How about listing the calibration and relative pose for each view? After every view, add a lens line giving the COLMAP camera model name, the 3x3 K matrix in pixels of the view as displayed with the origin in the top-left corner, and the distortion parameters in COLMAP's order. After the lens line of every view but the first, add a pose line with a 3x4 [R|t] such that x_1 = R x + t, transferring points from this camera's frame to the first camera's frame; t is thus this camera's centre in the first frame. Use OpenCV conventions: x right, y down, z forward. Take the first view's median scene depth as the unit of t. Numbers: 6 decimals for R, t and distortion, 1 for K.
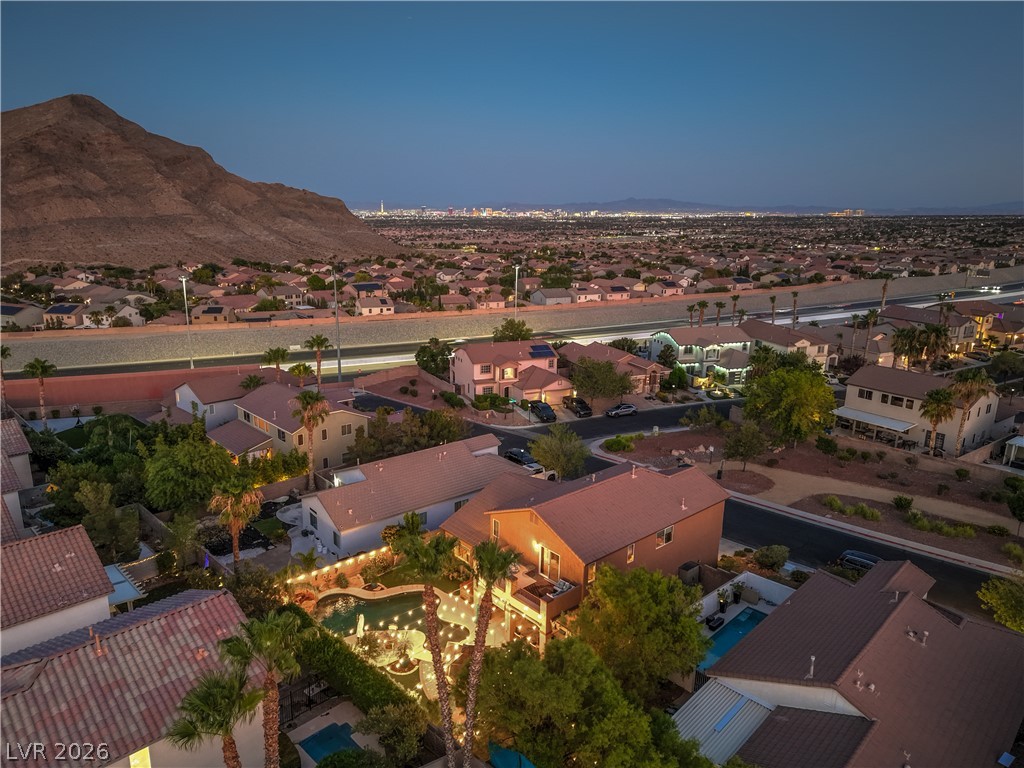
lens RADIAL K [[691.3, 0, 512.0], [0, 691.3, 384.0], [0, 0, 1]] dist [0.013536, -0.007129]
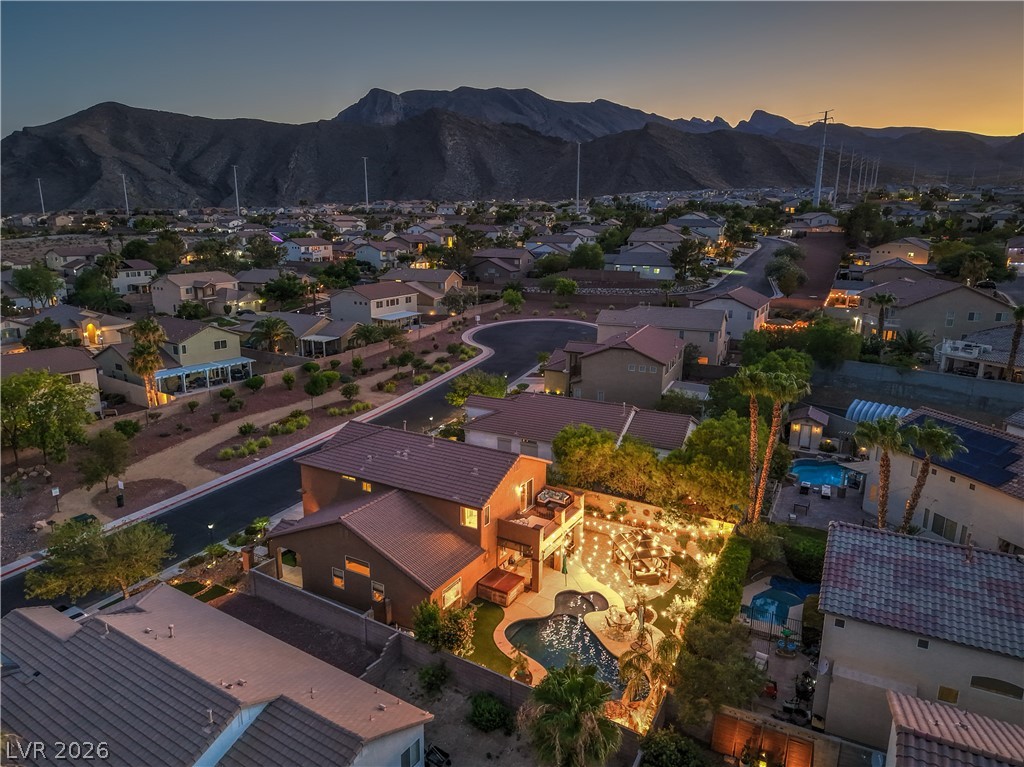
lens RADIAL K [[714.4, 0, 531.0], [0, 714.4, 401.7], [0, 0, 1]] dist [0.022273, -0.006980]
pose [[-0.323460, -0.264477, 0.908529, -0.071514], [0.224751, 0.911194, 0.345270, -0.018899], [-0.919163, 0.315874, -0.235293, 0.096263]]
